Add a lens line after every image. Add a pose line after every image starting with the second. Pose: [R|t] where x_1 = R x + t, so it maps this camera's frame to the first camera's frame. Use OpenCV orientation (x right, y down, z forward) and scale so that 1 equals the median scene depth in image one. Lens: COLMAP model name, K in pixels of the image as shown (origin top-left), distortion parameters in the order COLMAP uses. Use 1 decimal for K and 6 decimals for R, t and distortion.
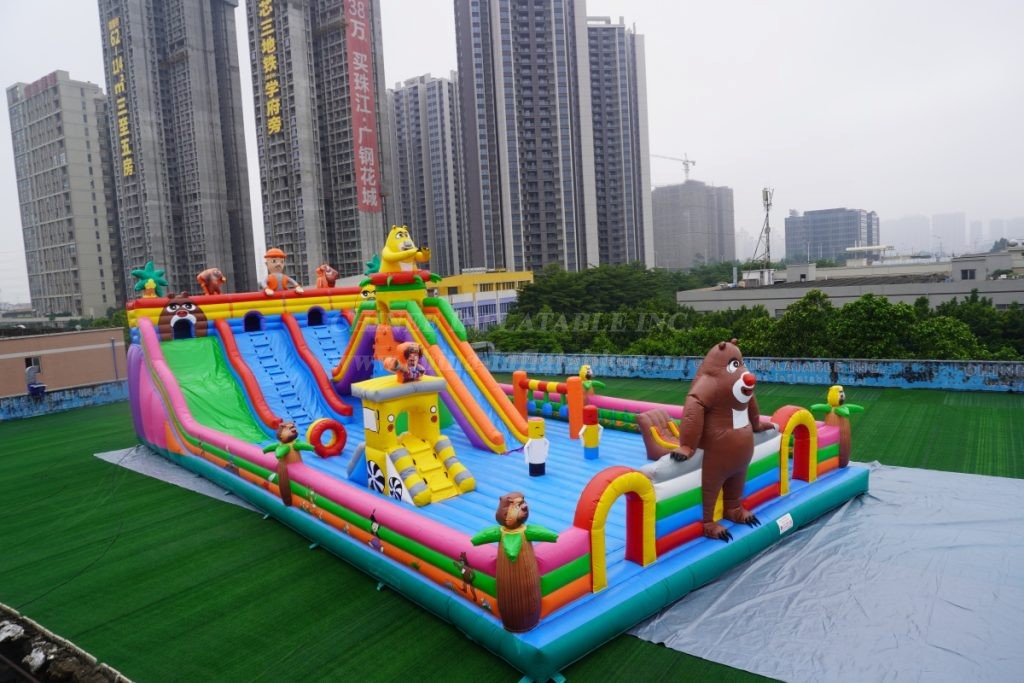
lens RADIAL K [[691.1, 0, 514.1], [0, 691.1, 345.7], [0, 0, 1]] dist [-0.054893, 0.032246]
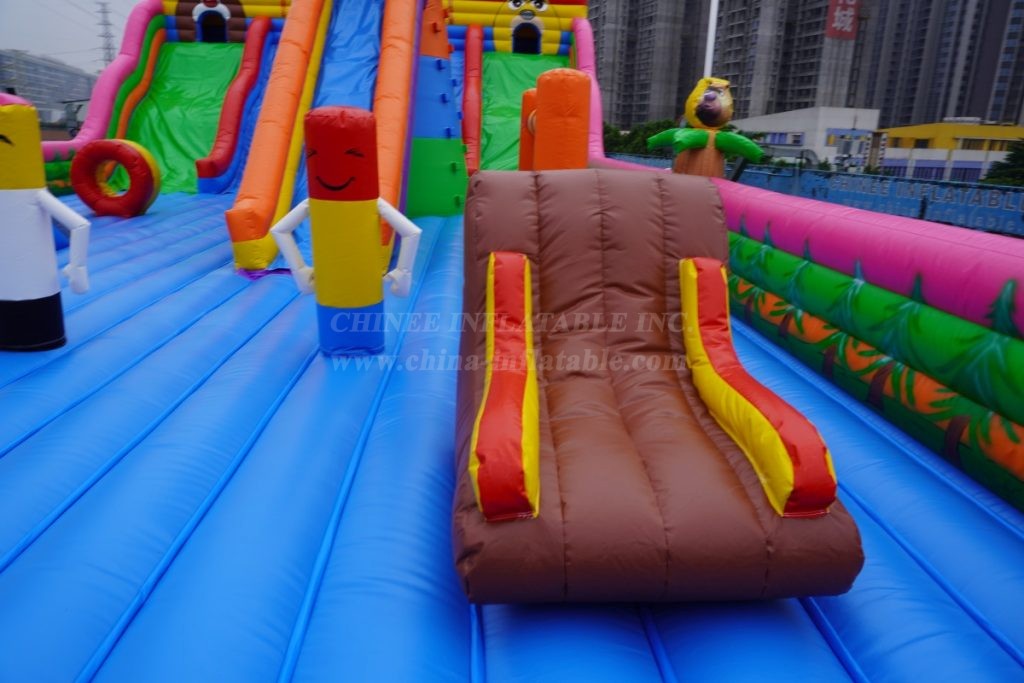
lens RADIAL K [[687.4, 0, 506.2], [0, 687.4, 341.2], [0, 0, 1]] dist [-0.045408, 0.042848]
pose [[0.789625, 0.254358, -0.558385, 0.026231], [-0.135401, 0.959830, 0.245751, 0.009053], [0.598463, -0.118446, 0.792346, 0.078761]]
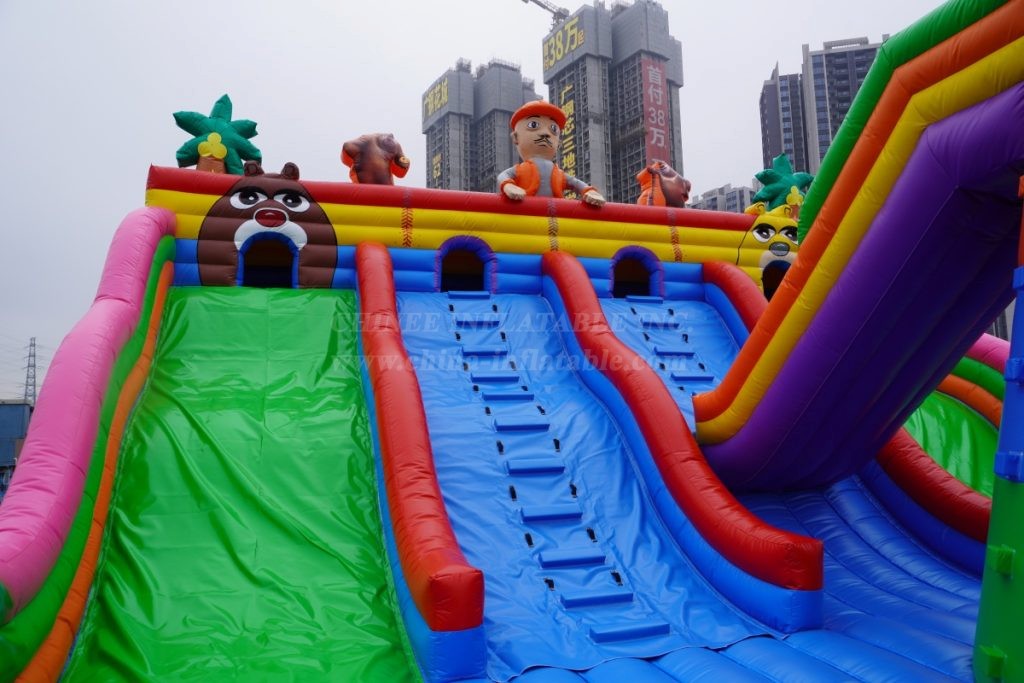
lens RADIAL K [[687.4, 0, 506.2], [0, 687.4, 341.2], [0, 0, 1]] dist [-0.045408, 0.042848]
pose [[0.912960, -0.005125, -0.408018, -0.029922], [-0.073036, 0.981721, -0.175753, 0.009019], [0.401460, 0.190255, 0.895898, 0.096777]]
